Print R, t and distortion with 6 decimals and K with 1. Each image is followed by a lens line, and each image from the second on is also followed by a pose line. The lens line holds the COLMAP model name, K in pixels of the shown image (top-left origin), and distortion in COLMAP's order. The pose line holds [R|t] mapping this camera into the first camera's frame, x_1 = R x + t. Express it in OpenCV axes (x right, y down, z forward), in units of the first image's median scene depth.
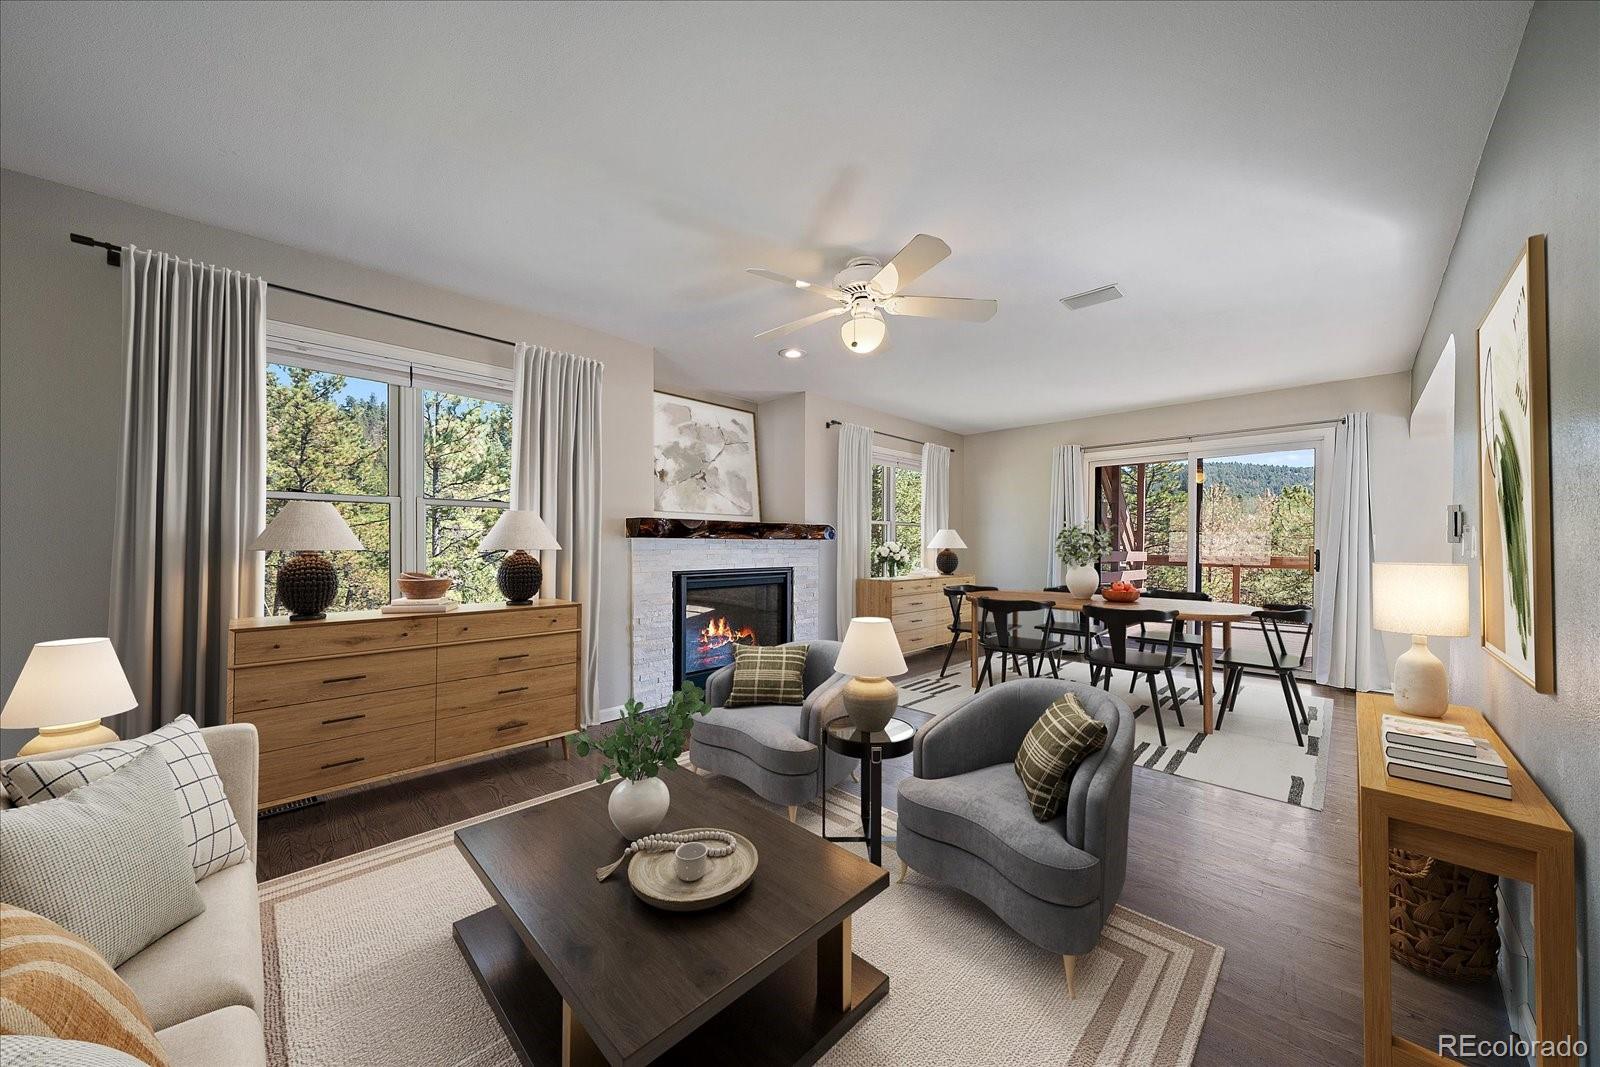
lens RADIAL K [[547.6, 0, 797.9], [0, 547.6, 532.8], [0, 0, 1]] dist [-0.001857, -0.000186]
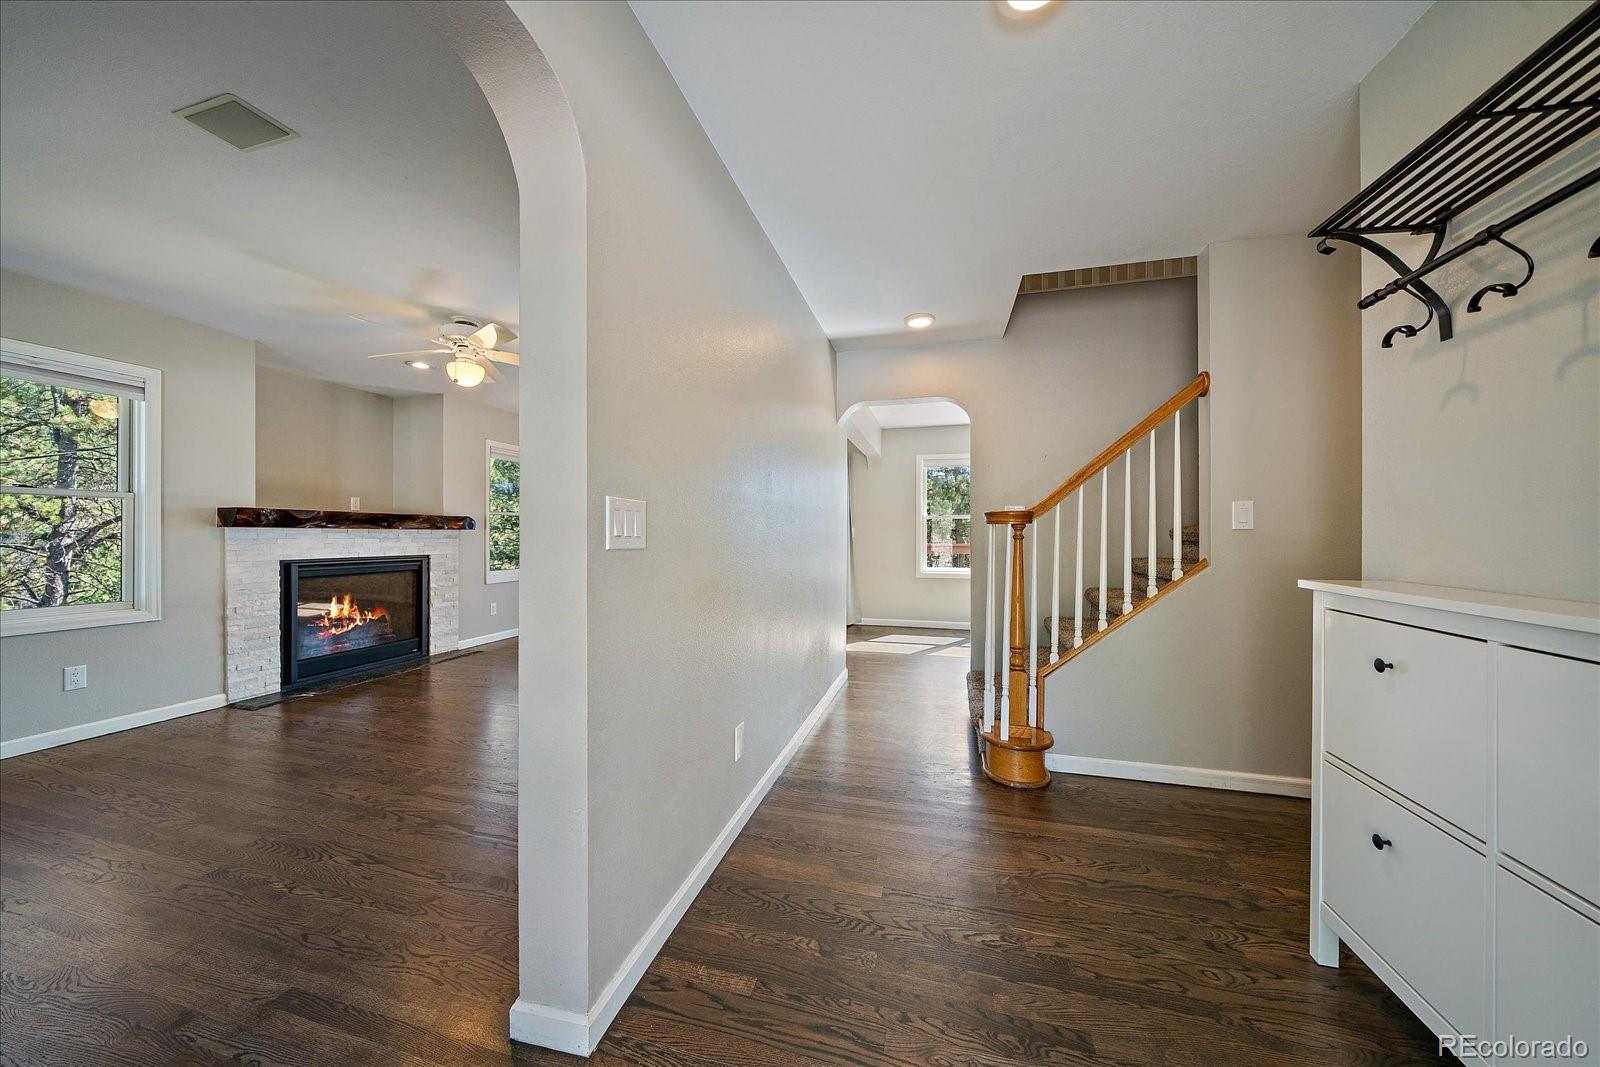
lens RADIAL K [[547.6, 0, 796.8], [0, 547.6, 530.2], [0, 0, 1]] dist [-0.001857, -0.000186]
pose [[0.870185, 0.000263, 0.492725, 0.109287], [-0.005108, 0.999951, 0.008486, 0.000776], [-0.492698, -0.009901, 0.870144, -0.366008]]
